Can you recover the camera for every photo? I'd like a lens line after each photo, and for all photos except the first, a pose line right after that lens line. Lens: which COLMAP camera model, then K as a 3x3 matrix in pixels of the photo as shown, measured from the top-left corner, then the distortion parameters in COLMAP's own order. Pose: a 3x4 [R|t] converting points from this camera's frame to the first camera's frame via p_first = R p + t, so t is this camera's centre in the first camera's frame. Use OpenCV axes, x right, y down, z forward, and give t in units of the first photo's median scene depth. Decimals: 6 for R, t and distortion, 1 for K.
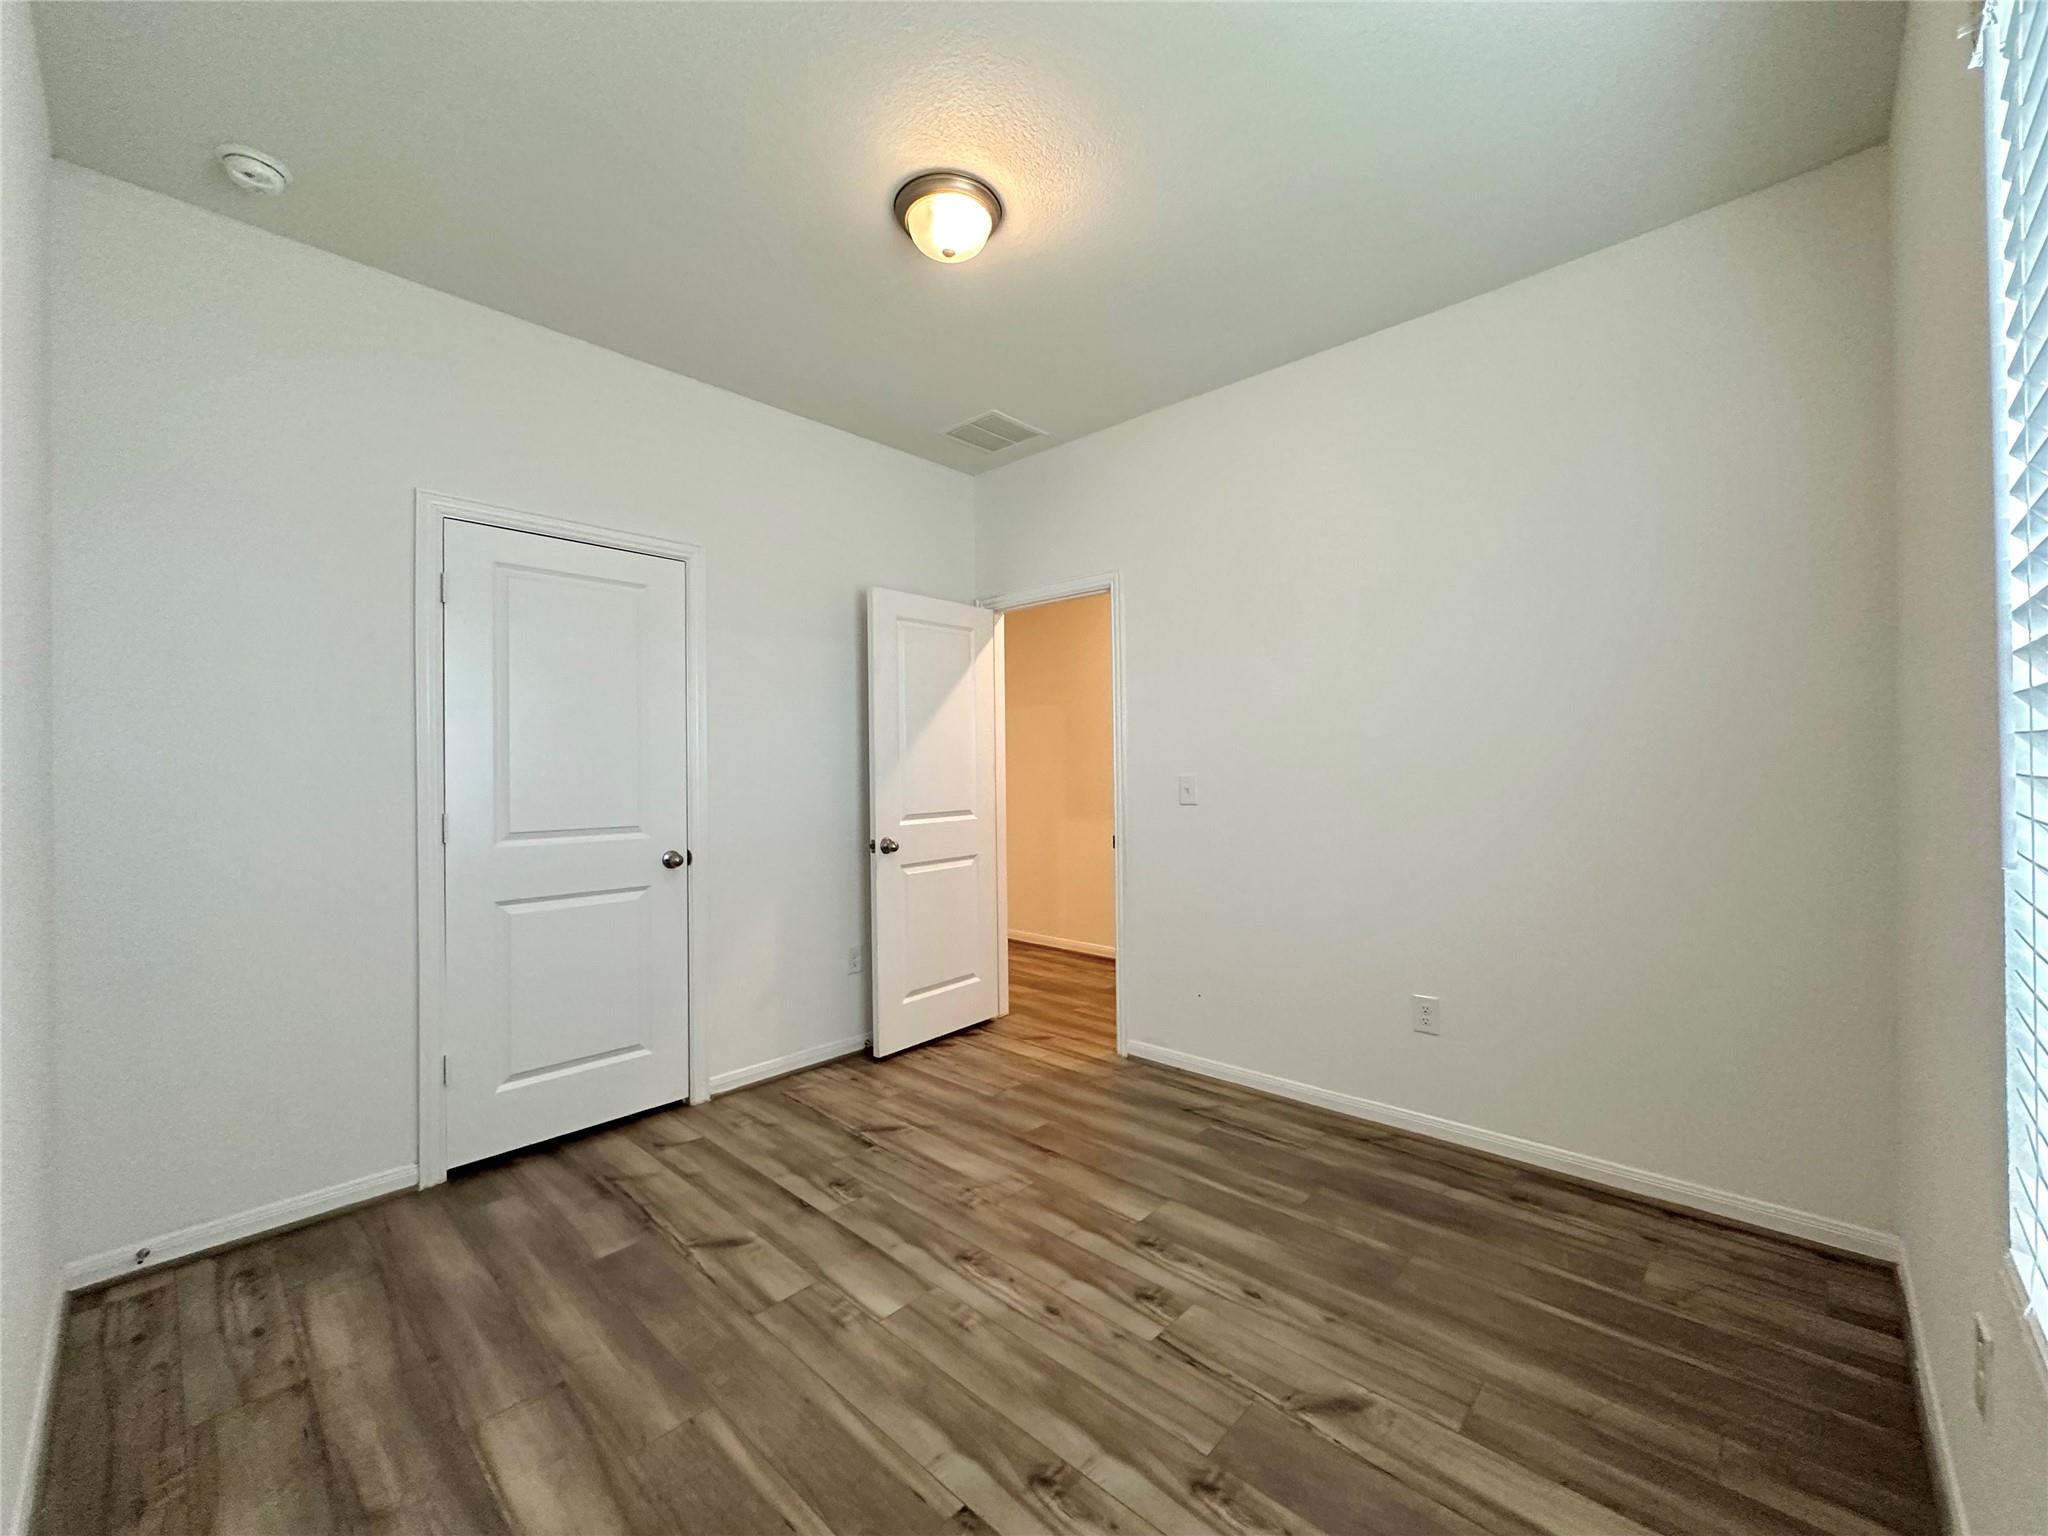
lens RADIAL K [[820.4, 0, 1014.9], [0, 820.4, 764.5], [0, 0, 1]] dist [-0.002309, 0.000654]
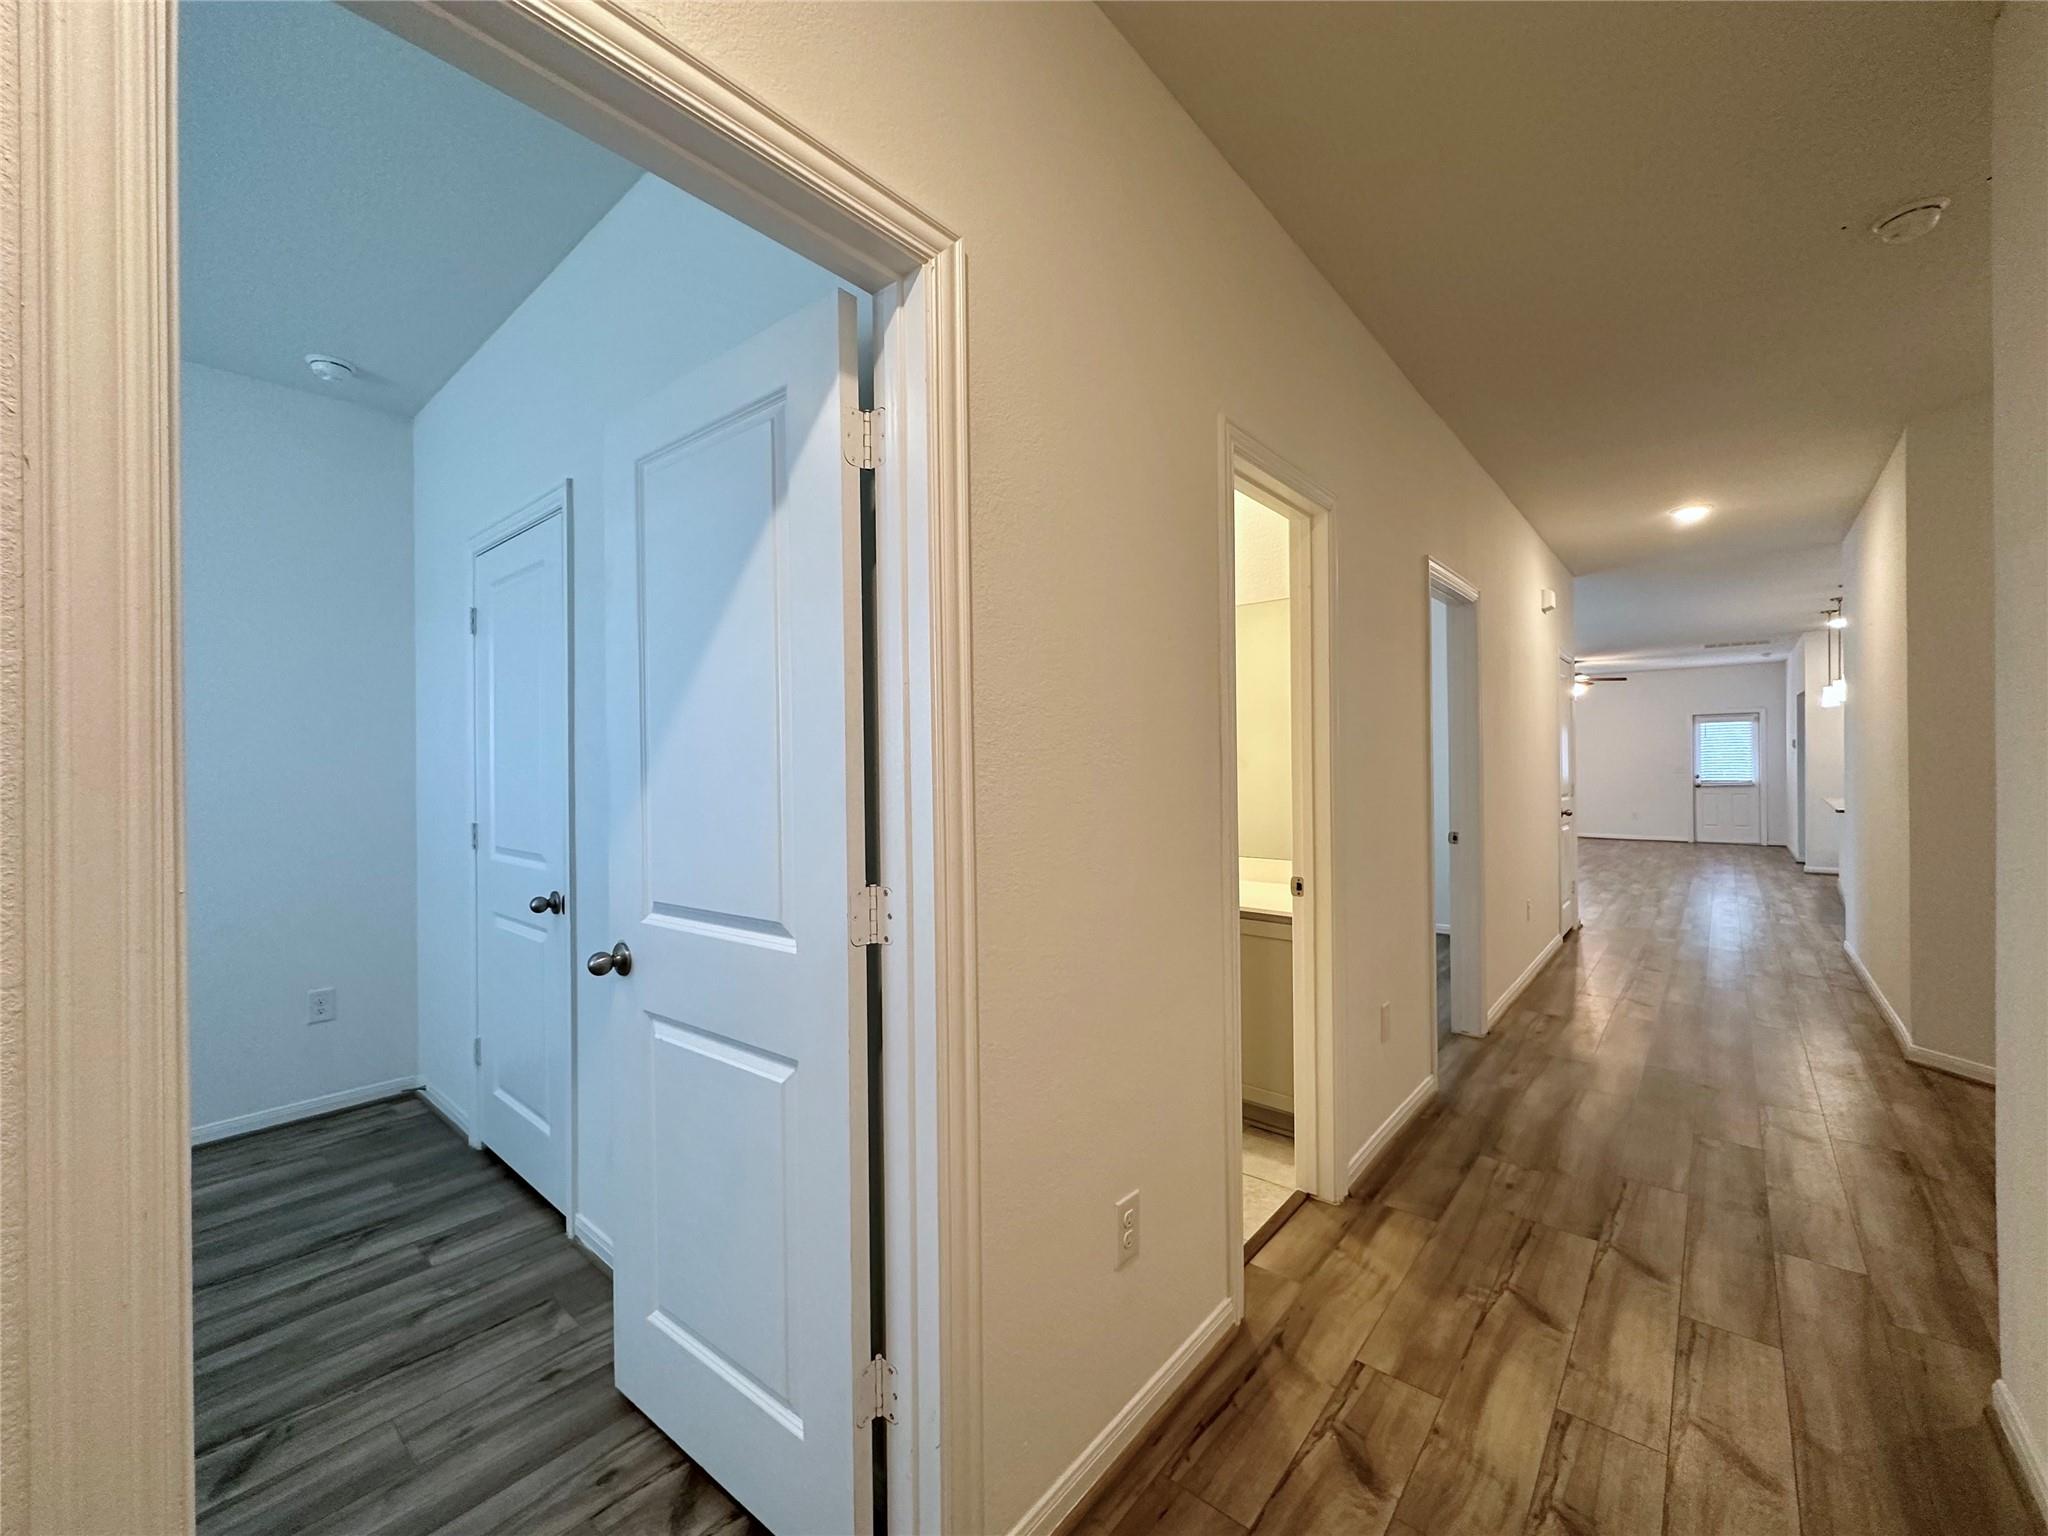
lens RADIAL K [[820.4, 0, 1017.4], [0, 820.4, 764.2], [0, 0, 1]] dist [-0.002309, 0.000654]
pose [[0.050170, 0.006544, -0.998719, 0.342438], [0.010435, 0.999921, 0.007076, -0.014819], [0.998686, -0.010777, 0.050098, 1.254265]]
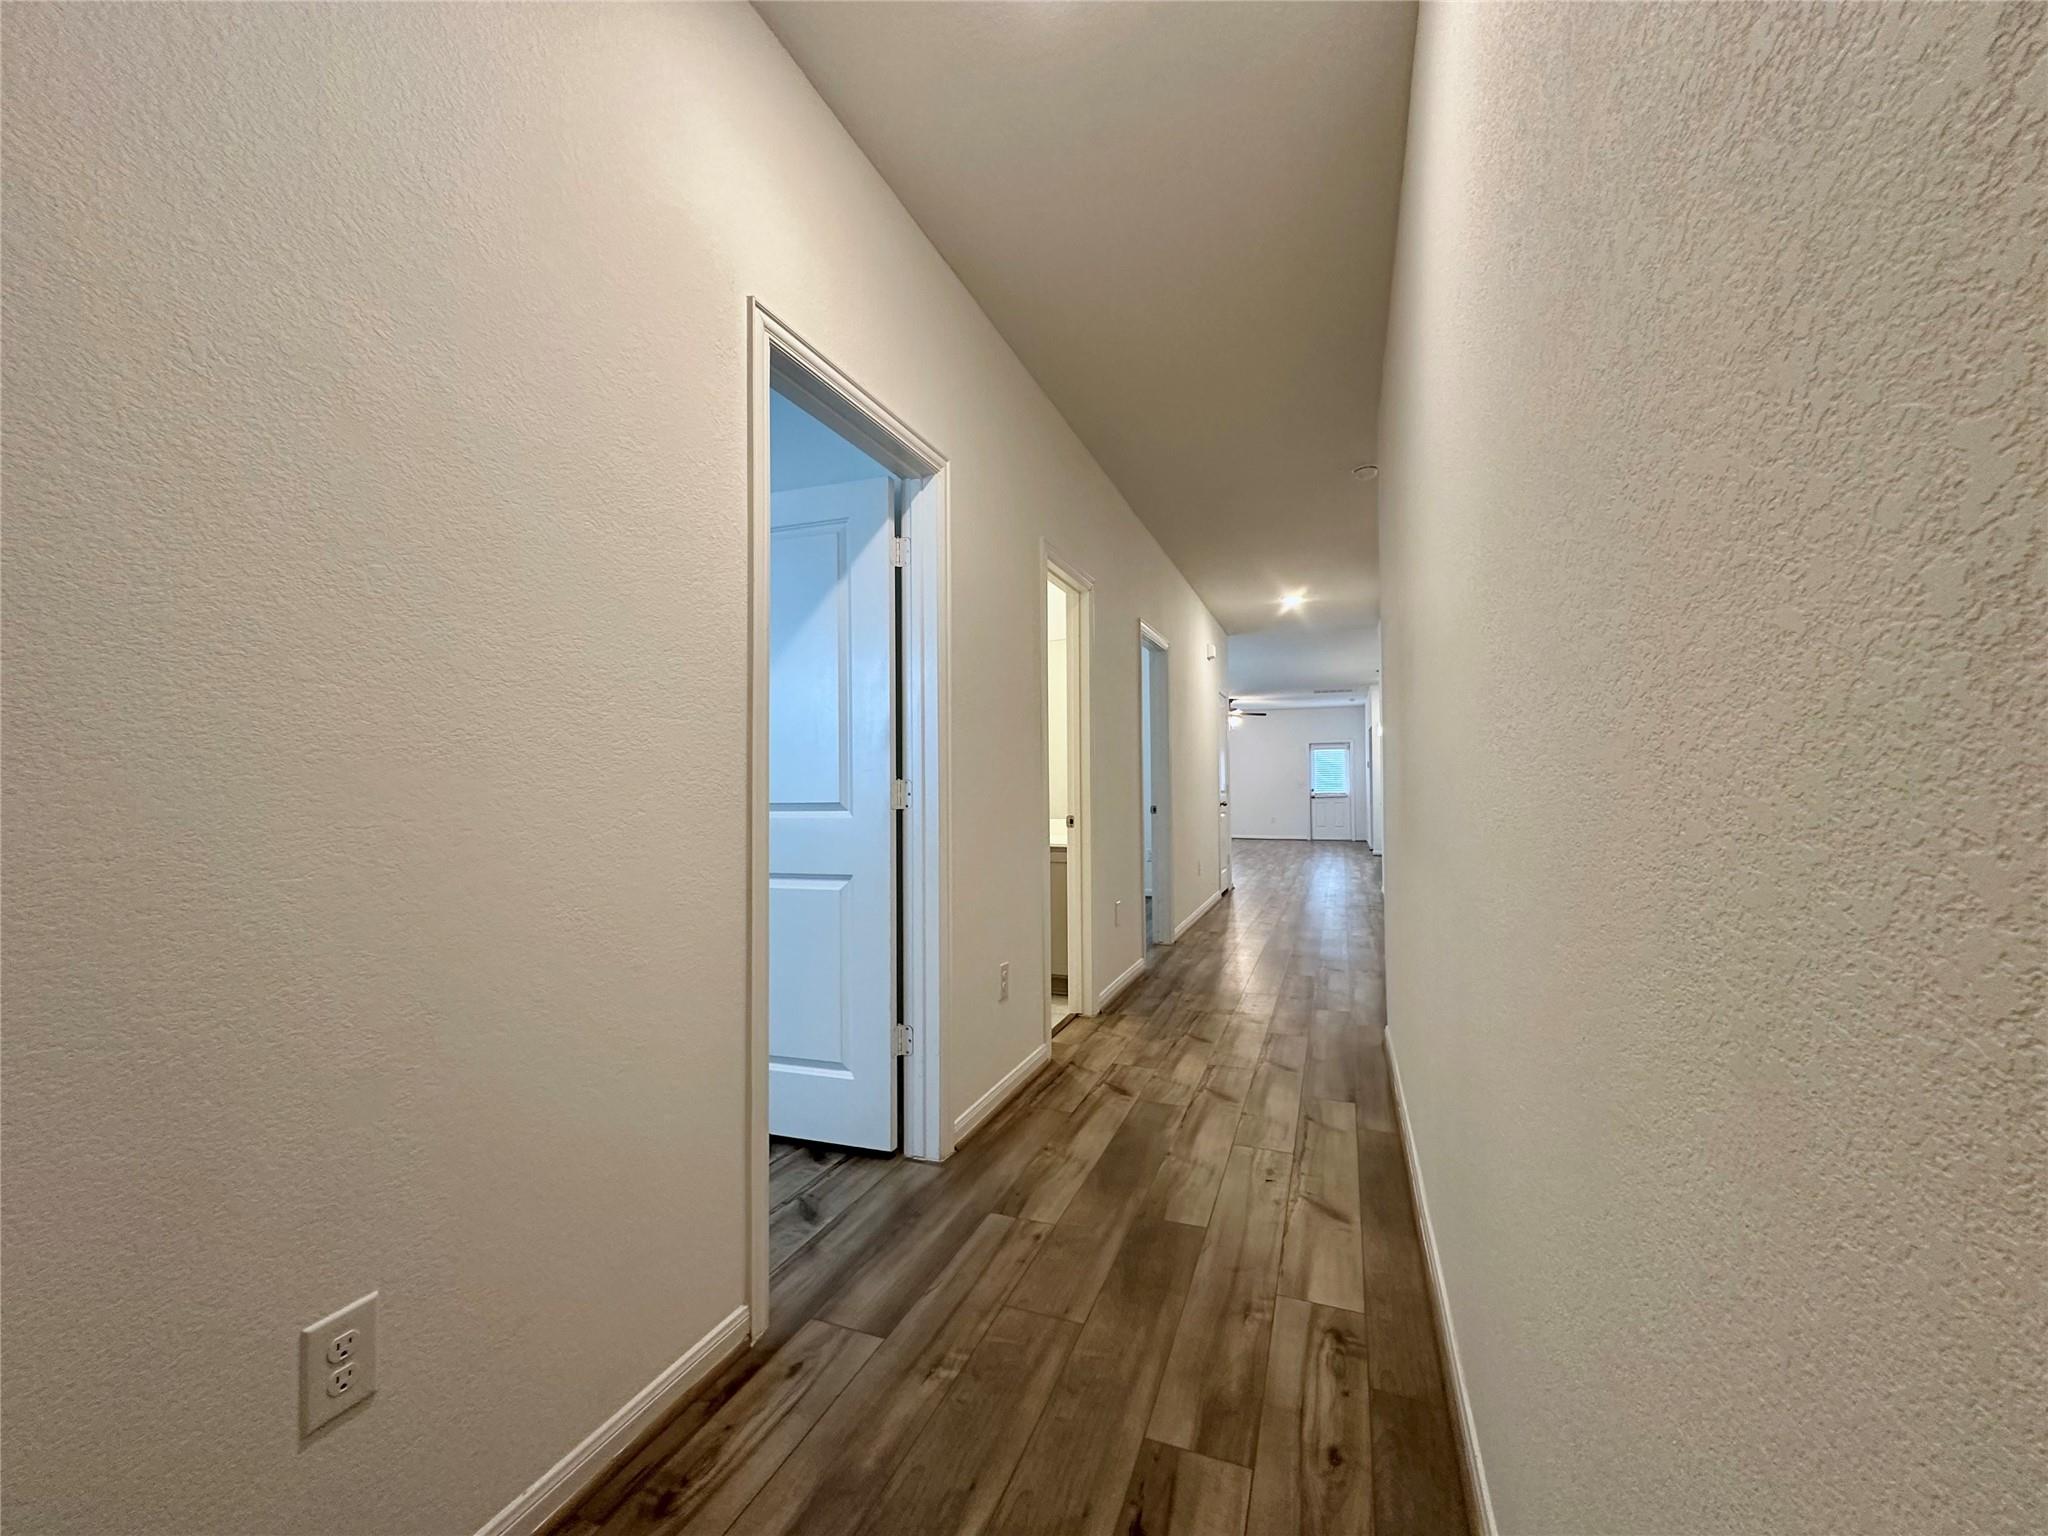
lens RADIAL K [[820.4, 0, 1020.3], [0, 820.4, 766.5], [0, 0, 1]] dist [-0.002309, 0.000654]
pose [[0.378332, -0.019854, -0.925457, 0.681578], [0.004601, 0.999798, -0.019567, 0.046071], [0.925659, 0.003145, 0.378347, 1.030248]]
